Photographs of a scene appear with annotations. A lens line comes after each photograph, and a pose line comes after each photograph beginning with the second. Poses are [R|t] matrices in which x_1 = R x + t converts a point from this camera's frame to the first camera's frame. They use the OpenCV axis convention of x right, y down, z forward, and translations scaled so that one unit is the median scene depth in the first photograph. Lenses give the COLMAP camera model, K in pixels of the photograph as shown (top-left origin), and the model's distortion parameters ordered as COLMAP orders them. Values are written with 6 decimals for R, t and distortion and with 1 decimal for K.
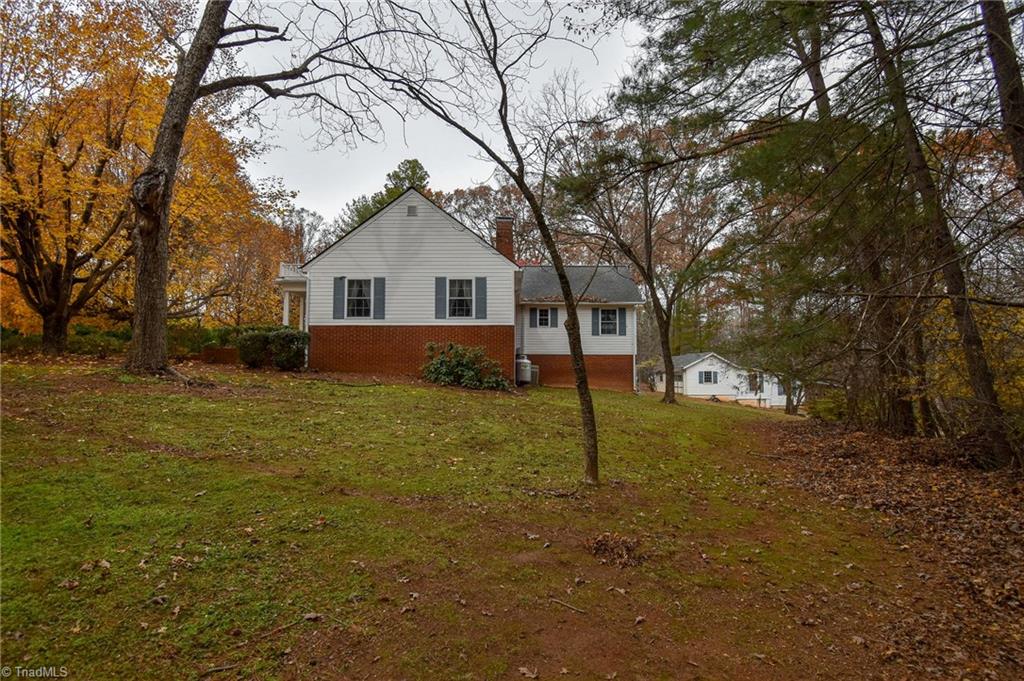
lens RADIAL K [[508.7, 0, 513.3], [0, 508.7, 341.2], [0, 0, 1]] dist [0.024046, -0.029548]
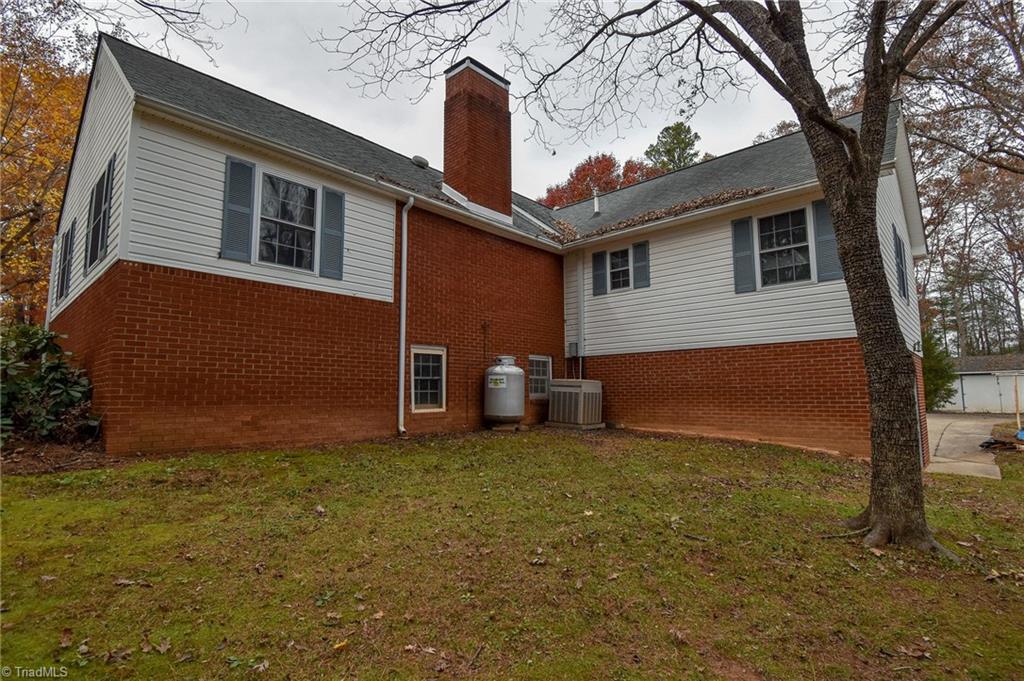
lens RADIAL K [[508.7, 0, 513.3], [0, 508.7, 341.2], [0, 0, 1]] dist [0.024046, -0.029548]
pose [[0.738345, -0.078368, -0.669855, 0.279826], [0.041716, 0.996631, -0.070618, 0.041827], [0.673132, 0.024196, 0.739126, 0.618554]]
